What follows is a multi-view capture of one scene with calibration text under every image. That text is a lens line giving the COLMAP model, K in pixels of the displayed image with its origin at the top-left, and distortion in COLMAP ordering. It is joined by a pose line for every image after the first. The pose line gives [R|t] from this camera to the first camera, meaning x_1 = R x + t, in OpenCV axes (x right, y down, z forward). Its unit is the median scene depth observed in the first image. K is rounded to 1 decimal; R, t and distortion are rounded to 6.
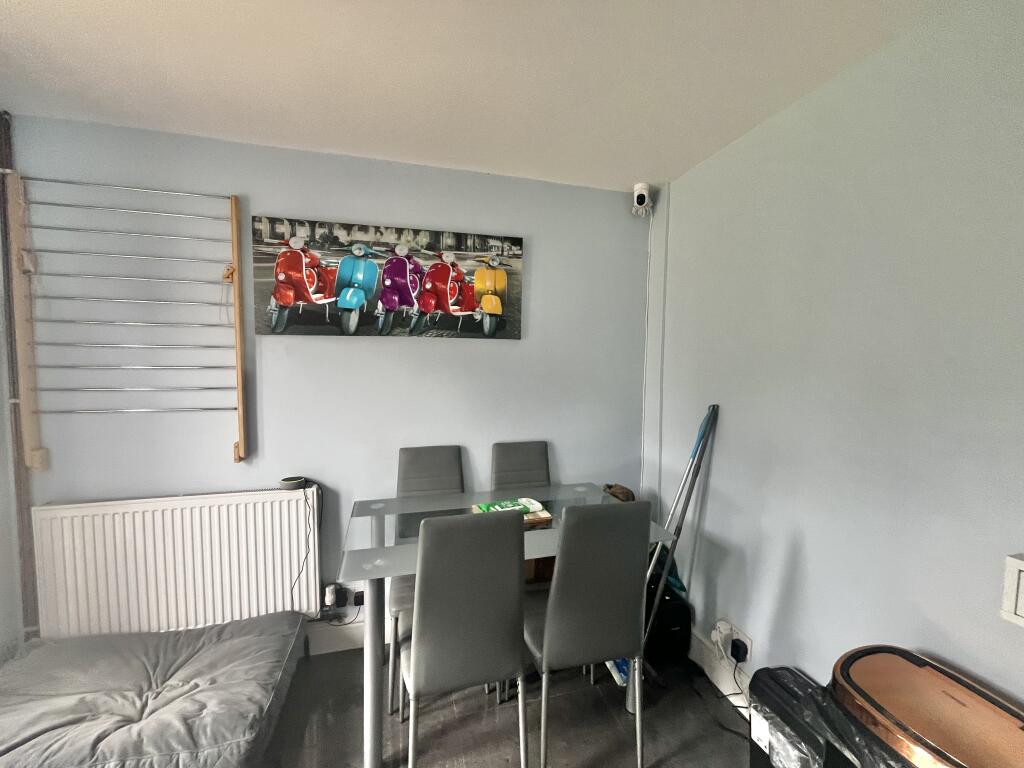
lens RADIAL K [[416.4, 0, 511.3], [0, 416.4, 382.7], [0, 0, 1]] dist [-0.004390, 0.000204]
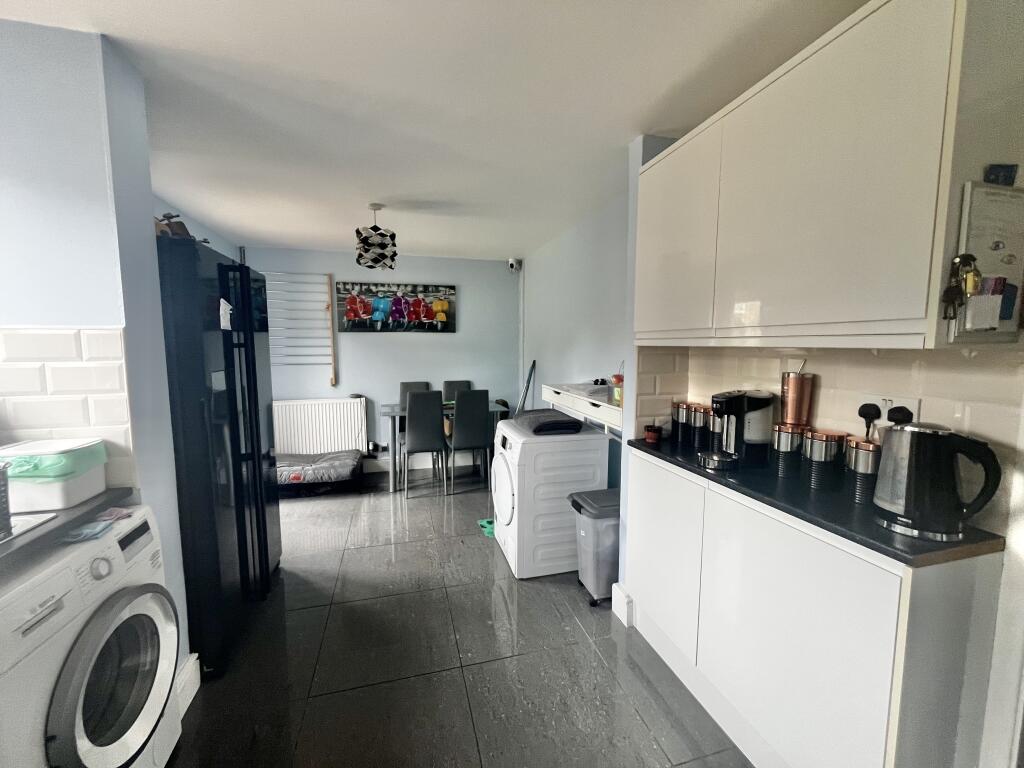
lens RADIAL K [[416.4, 0, 512.4], [0, 416.4, 383.3], [0, 0, 1]] dist [-0.004390, 0.000204]
pose [[0.999892, -0.014474, -0.002650, 0.350305], [0.014522, 0.999710, 0.019200, 0.133396], [0.002371, -0.019237, 0.999812, -1.276964]]
